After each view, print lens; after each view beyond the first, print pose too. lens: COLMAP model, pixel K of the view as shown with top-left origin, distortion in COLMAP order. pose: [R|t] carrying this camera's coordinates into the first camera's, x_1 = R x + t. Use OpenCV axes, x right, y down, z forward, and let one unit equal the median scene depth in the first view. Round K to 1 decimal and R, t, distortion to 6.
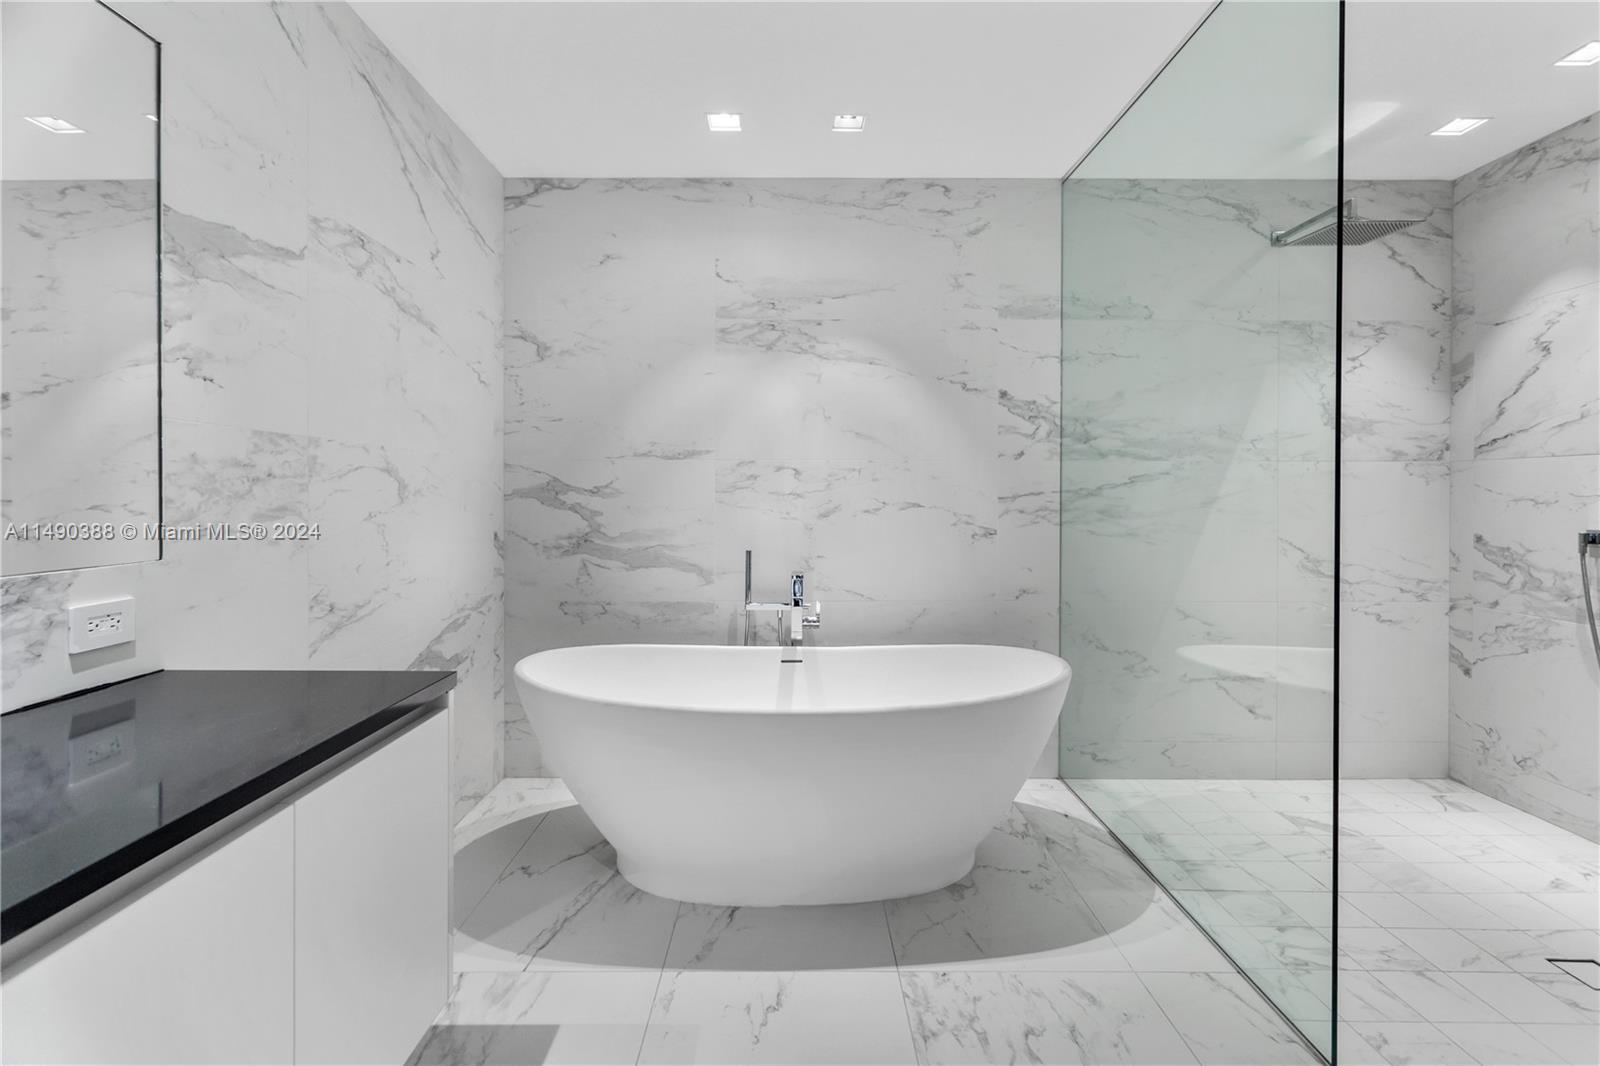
lens RADIAL K [[766.3, 0, 791.4], [0, 766.3, 502.8], [0, 0, 1]] dist [-0.000830, 0.000995]
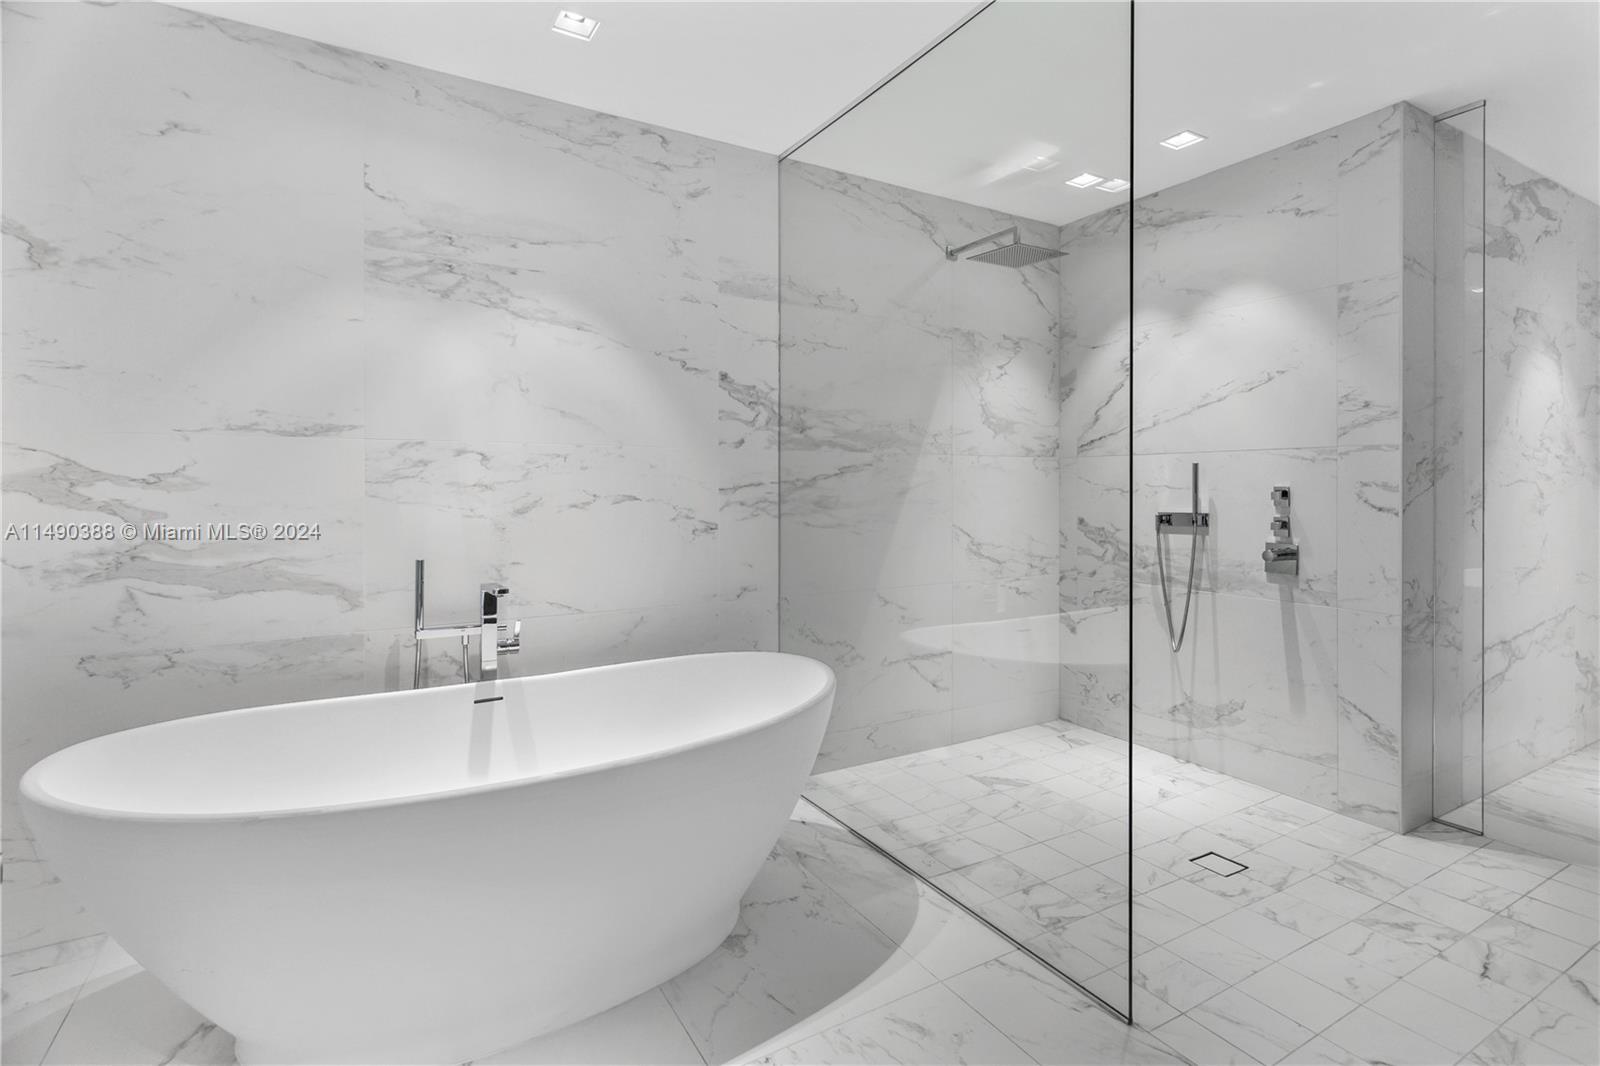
lens RADIAL K [[779.6, 0, 805.6], [0, 779.6, 490.5], [0, 0, 1]] dist [0.000142, 0.005141]
pose [[0.859885, -0.004599, 0.510467, -0.118239], [0.006983, 0.999972, -0.002754, -0.001487], [-0.510440, 0.005932, 0.859893, 0.145252]]
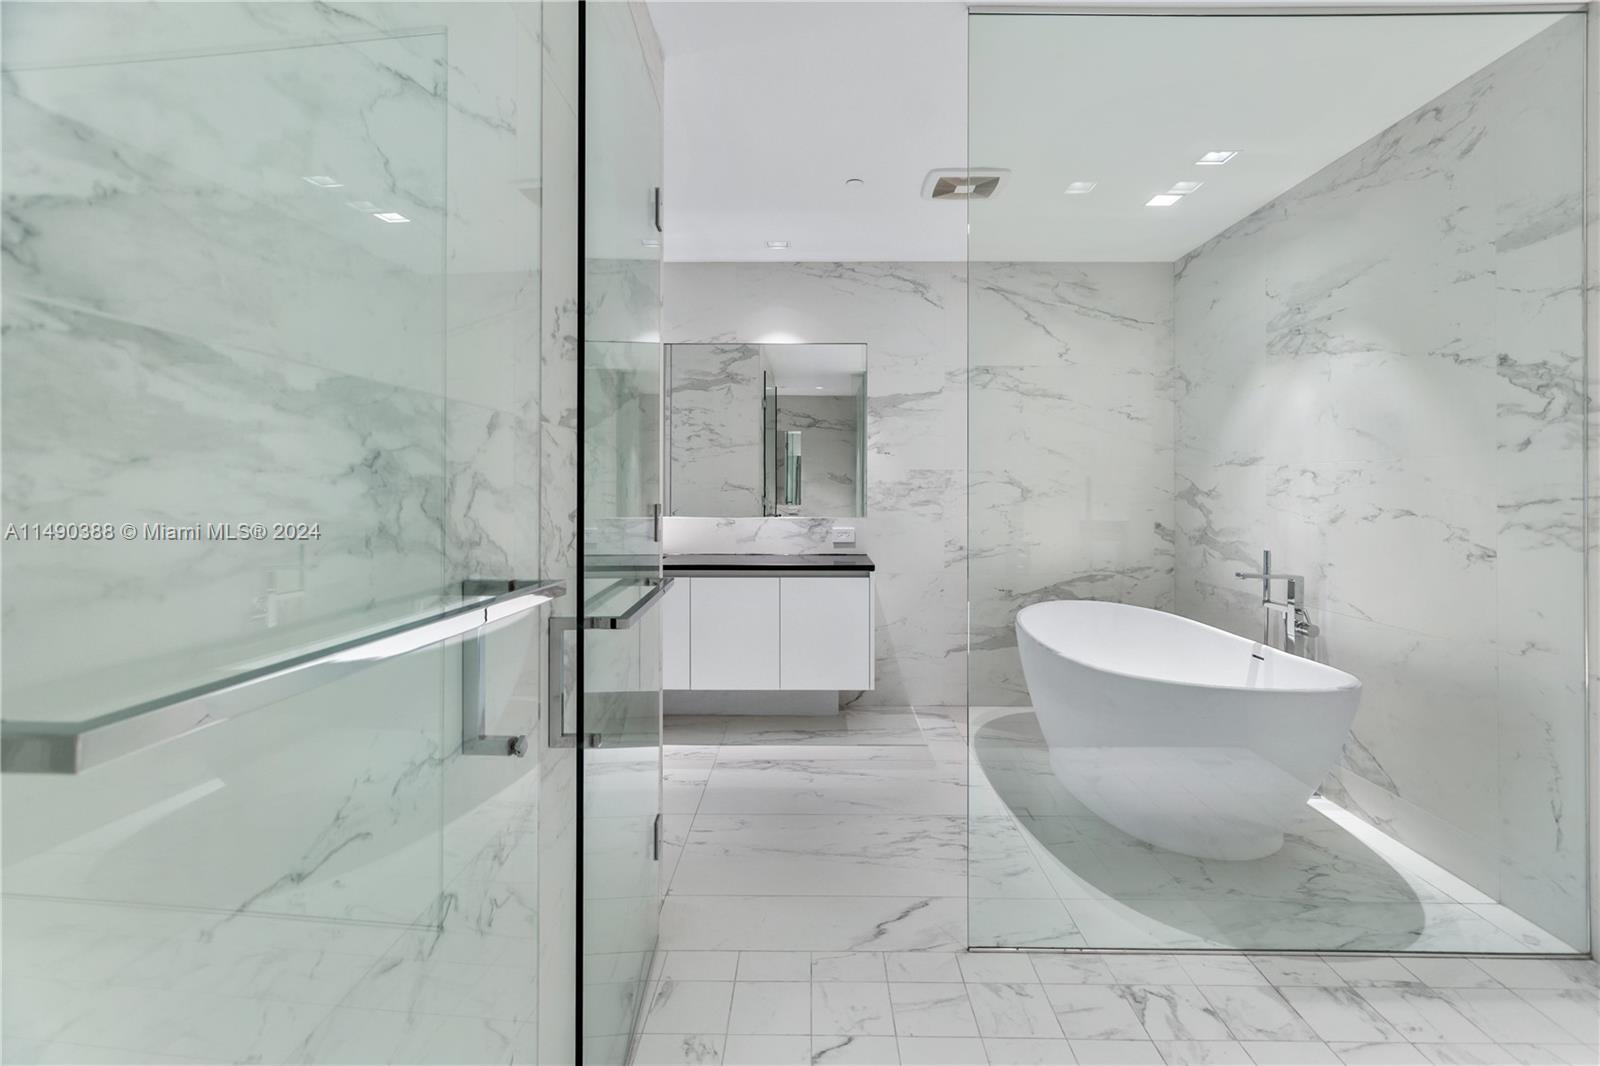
lens RADIAL K [[779.6, 0, 805.6], [0, 779.6, 490.5], [0, 0, 1]] dist [0.000142, 0.005141]
pose [[-0.009417, 0.000979, -0.999955, 1.008282], [-0.012960, 0.999915, 0.001101, -0.013522], [0.999872, 0.012970, -0.009404, 0.365693]]
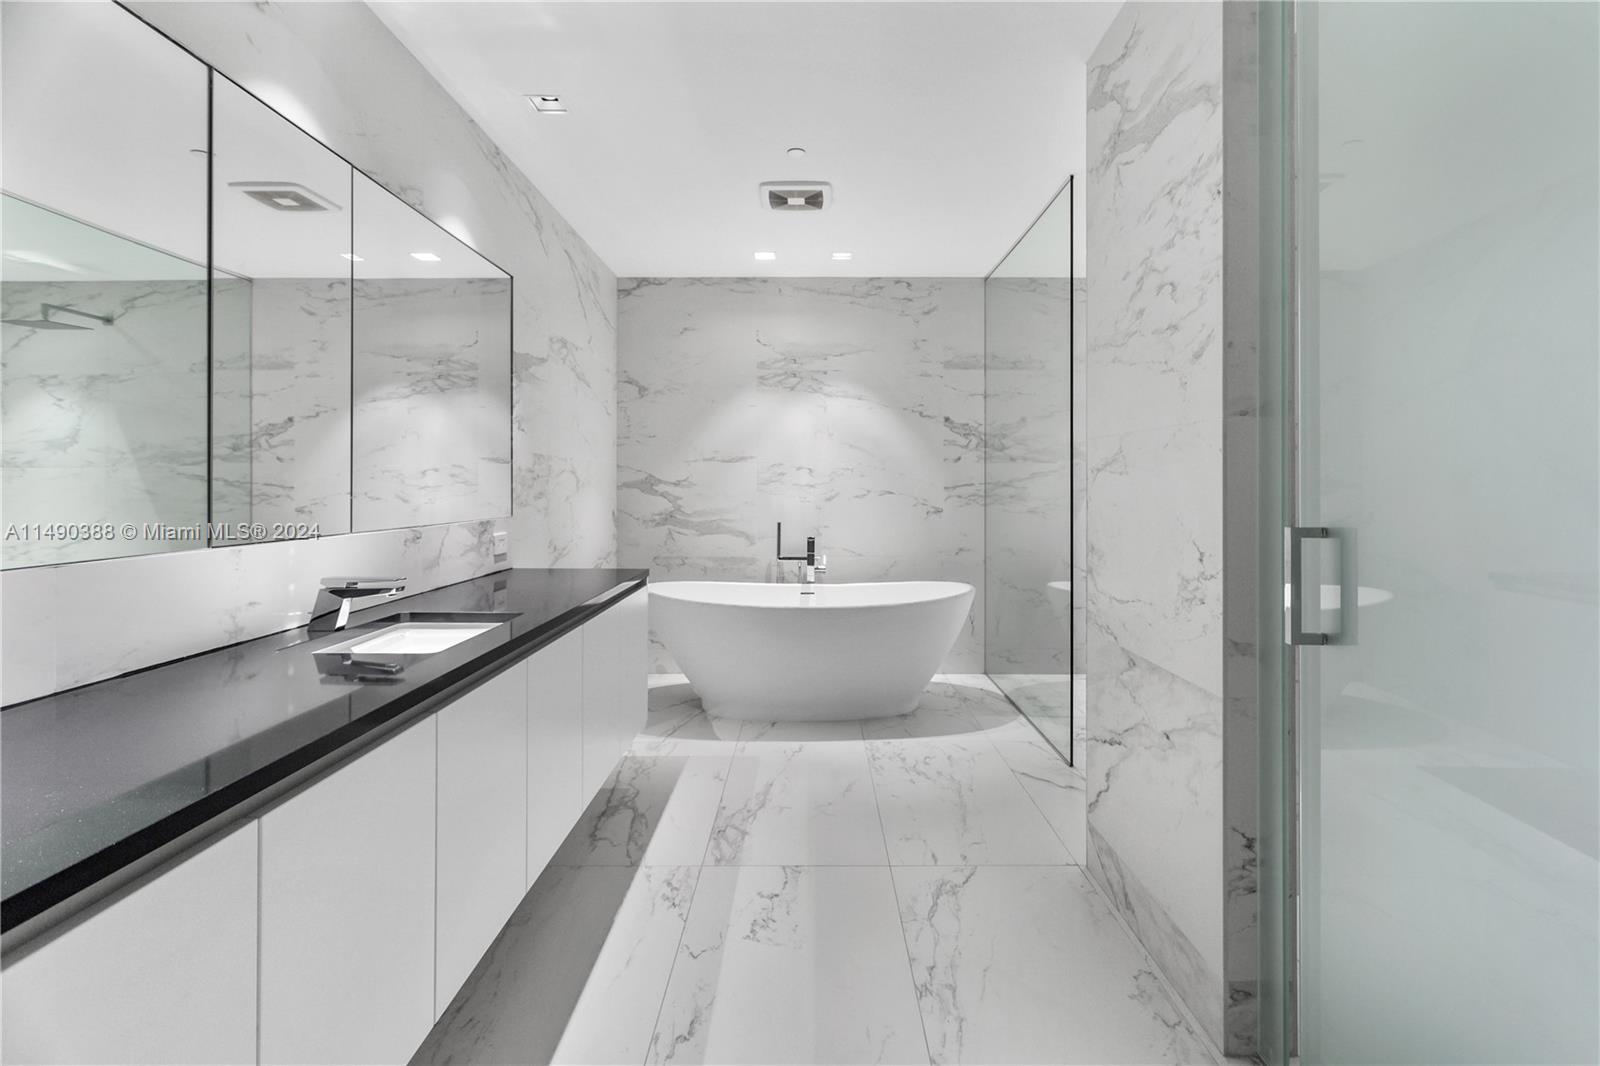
lens RADIAL K [[779.6, 0, 805.6], [0, 779.6, 490.5], [0, 0, 1]] dist [0.000142, 0.005141]
pose [[0.999993, -0.001463, -0.003582, 0.002828], [0.001446, 0.999987, -0.004862, 0.006244], [0.003589, 0.004857, 0.999982, -0.541817]]
